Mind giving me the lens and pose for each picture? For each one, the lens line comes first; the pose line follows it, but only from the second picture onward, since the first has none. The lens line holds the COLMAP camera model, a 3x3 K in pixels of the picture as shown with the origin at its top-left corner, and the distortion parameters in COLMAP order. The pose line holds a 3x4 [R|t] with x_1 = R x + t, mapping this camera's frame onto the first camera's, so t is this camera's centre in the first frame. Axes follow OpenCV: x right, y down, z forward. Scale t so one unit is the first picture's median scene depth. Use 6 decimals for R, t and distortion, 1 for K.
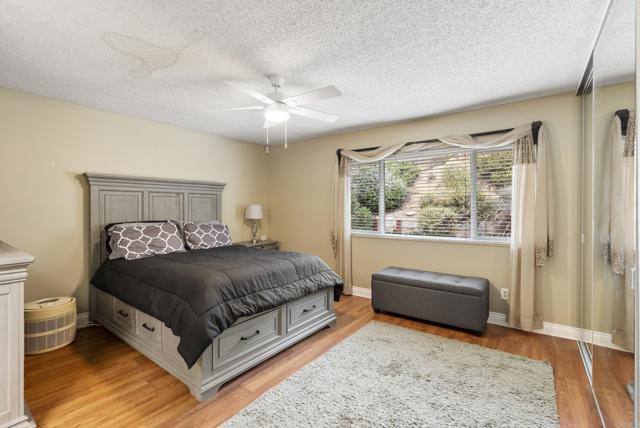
lens RADIAL K [[290.9, 0, 318.9], [0, 290.9, 210.6], [0, 0, 1]] dist [-0.001461, 0.000195]
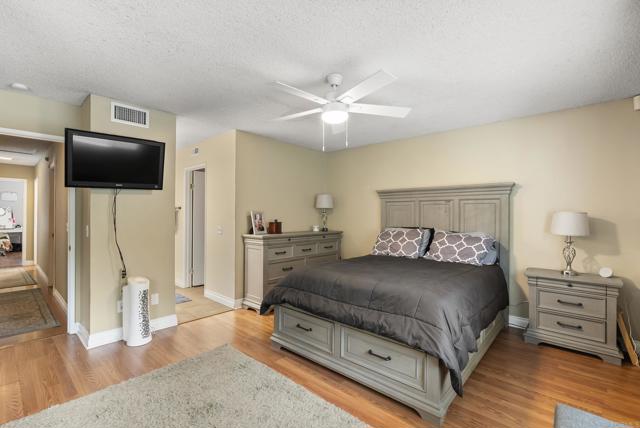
lens RADIAL K [[290.9, 0, 320.3], [0, 290.9, 214.7], [0, 0, 1]] dist [-0.001461, 0.000195]
pose [[-0.083006, 0.002433, -0.996546, 0.676791], [-0.018538, 0.999820, 0.003985, -0.010736], [0.996377, 0.018804, -0.082946, 0.878690]]
